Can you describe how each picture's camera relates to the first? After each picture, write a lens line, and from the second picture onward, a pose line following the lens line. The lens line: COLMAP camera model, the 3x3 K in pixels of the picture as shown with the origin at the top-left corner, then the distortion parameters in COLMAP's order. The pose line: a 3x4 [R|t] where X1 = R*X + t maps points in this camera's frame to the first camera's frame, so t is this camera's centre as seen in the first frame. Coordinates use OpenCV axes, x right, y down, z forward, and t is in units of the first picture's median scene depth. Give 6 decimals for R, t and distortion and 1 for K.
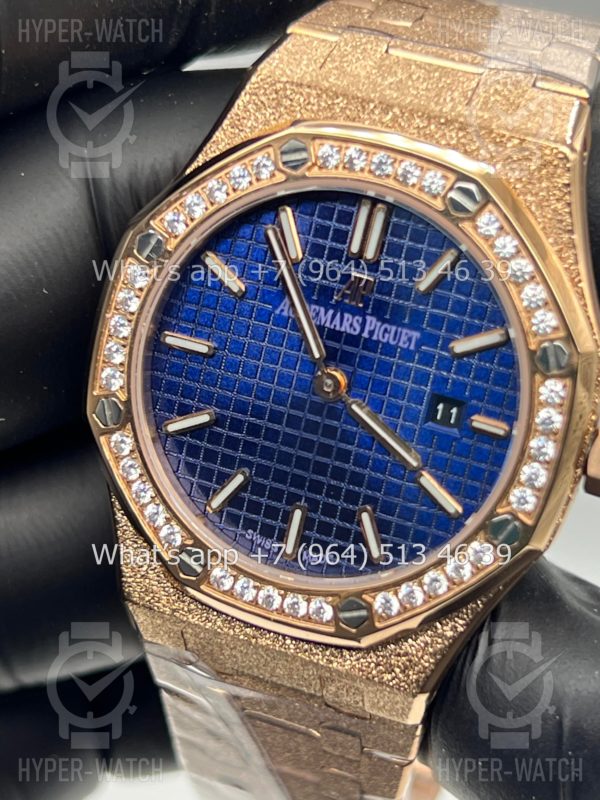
lens RADIAL K [[1953.0, 0, 300.0], [0, 1953.0, 400.0], [0, 0, 1]] dist [0.309487, -1.031656]
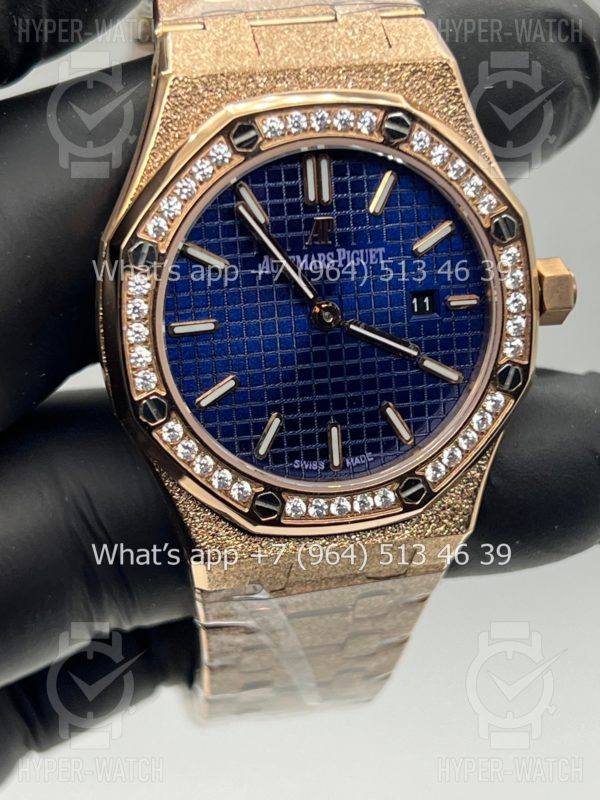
lens RADIAL K [[1953.0, 0, 300.0], [0, 1953.0, 400.0], [0, 0, 1]] dist [0.309487, -1.031656]
pose [[0.833739, -0.365056, 0.414263, -0.496316], [0.332262, 0.930918, 0.151636, -0.142685], [-0.441001, 0.011219, 0.897437, -0.031293]]
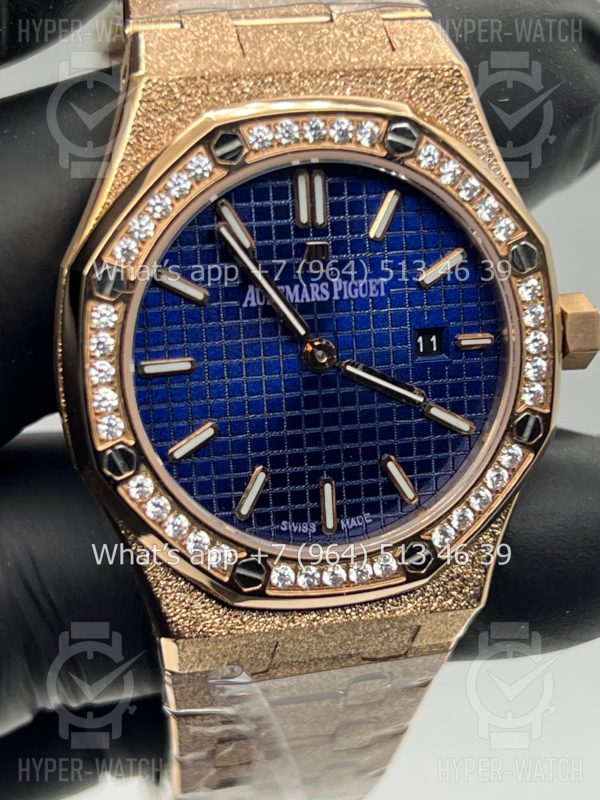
lens RADIAL K [[1953.0, 0, 300.0], [0, 1953.0, 400.0], [0, 0, 1]] dist [0.309487, -1.031656]
pose [[0.827691, -0.342074, 0.444875, -0.449990], [0.323999, 0.938559, 0.118878, -0.109673], [-0.458206, 0.045744, 0.887668, 0.111624]]
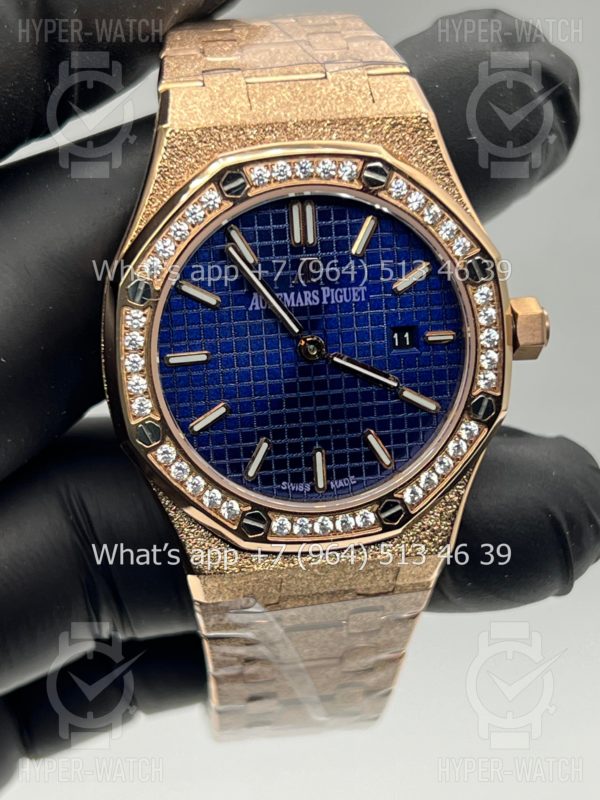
lens RADIAL K [[1953.0, 0, 300.0], [0, 1953.0, 400.0], [0, 0, 1]] dist [0.309487, -1.031656]
pose [[0.866029, -0.346834, 0.360138, -0.454314], [0.331651, 0.937502, 0.105344, -0.111887], [-0.374168, 0.028209, 0.926932, -0.157597]]
